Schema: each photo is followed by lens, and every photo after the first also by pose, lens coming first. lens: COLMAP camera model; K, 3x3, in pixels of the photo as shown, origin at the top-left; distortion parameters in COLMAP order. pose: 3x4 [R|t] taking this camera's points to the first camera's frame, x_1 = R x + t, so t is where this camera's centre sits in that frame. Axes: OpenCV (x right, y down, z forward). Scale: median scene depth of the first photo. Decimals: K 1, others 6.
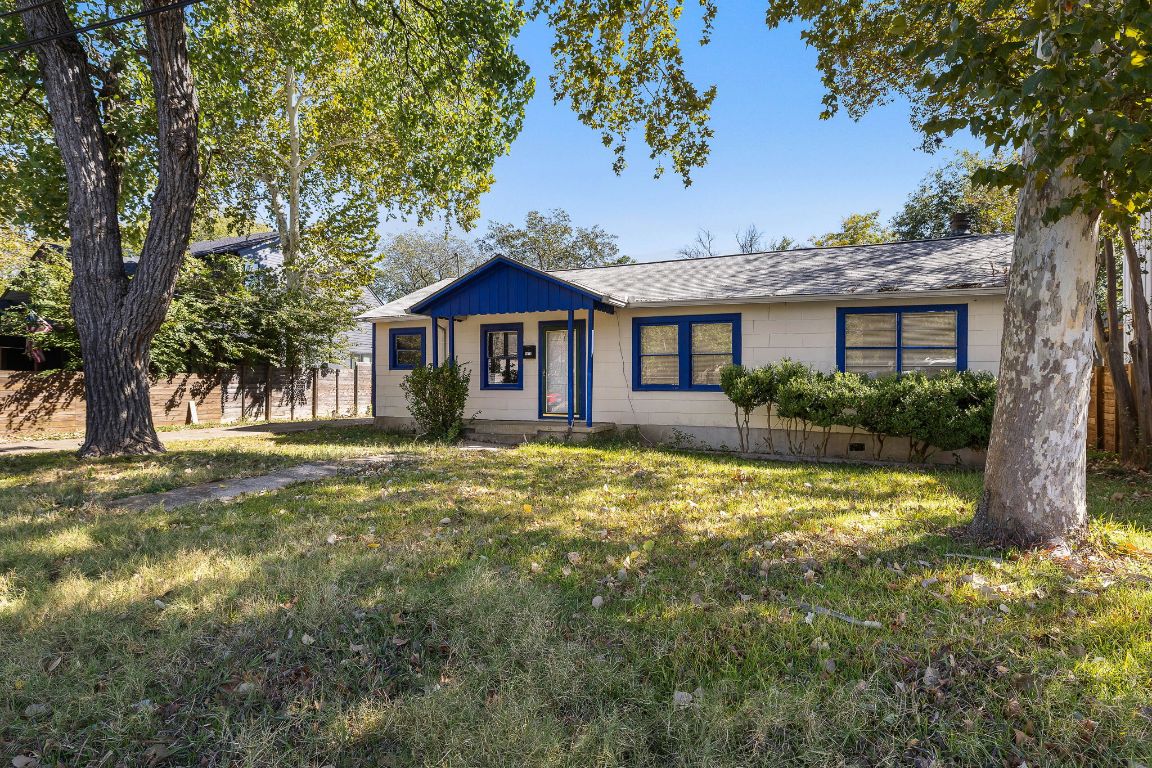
lens RADIAL K [[481.8, 0, 569.0], [0, 481.8, 384.9], [0, 0, 1]] dist [-0.000390, -0.001003]
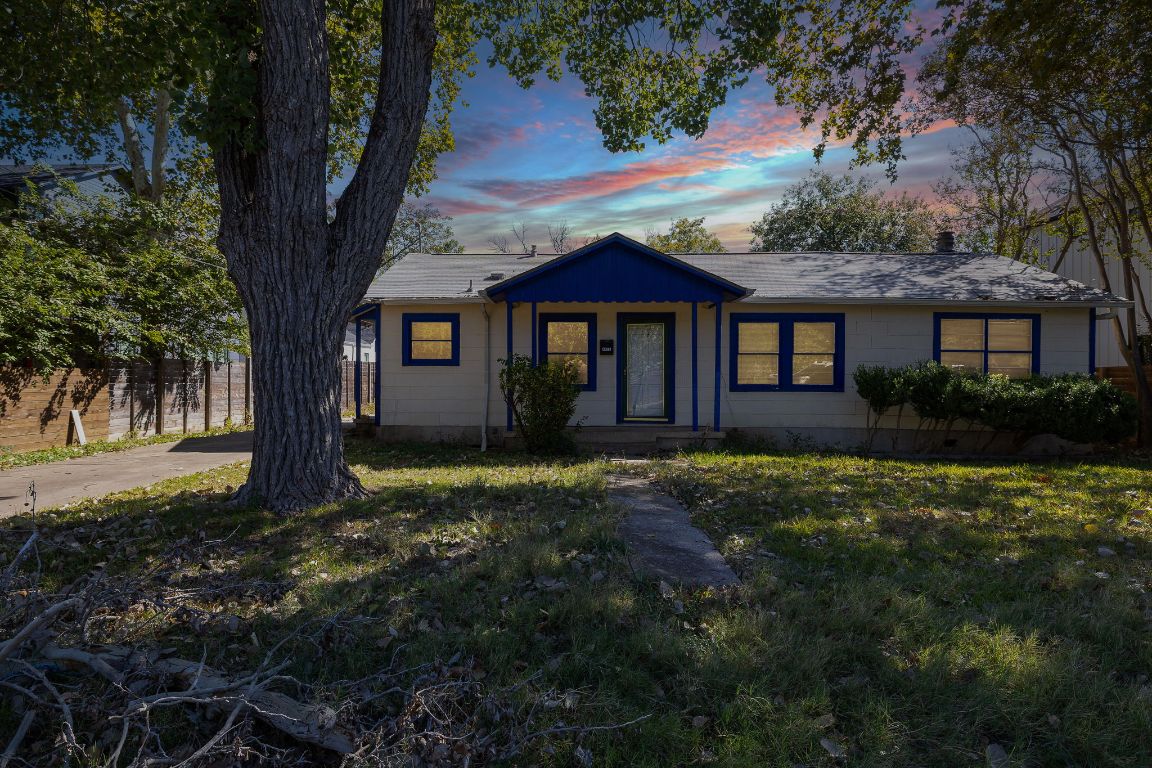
lens RADIAL K [[517.9, 0, 562.6], [0, 517.9, 378.9], [0, 0, 1]] dist [-0.000150, -0.000184]
pose [[0.952272, 0.001355, 0.305249, -0.444467], [0.000044, 0.999990, -0.004575, -0.006929], [-0.305252, 0.004370, 0.952262, 0.133659]]
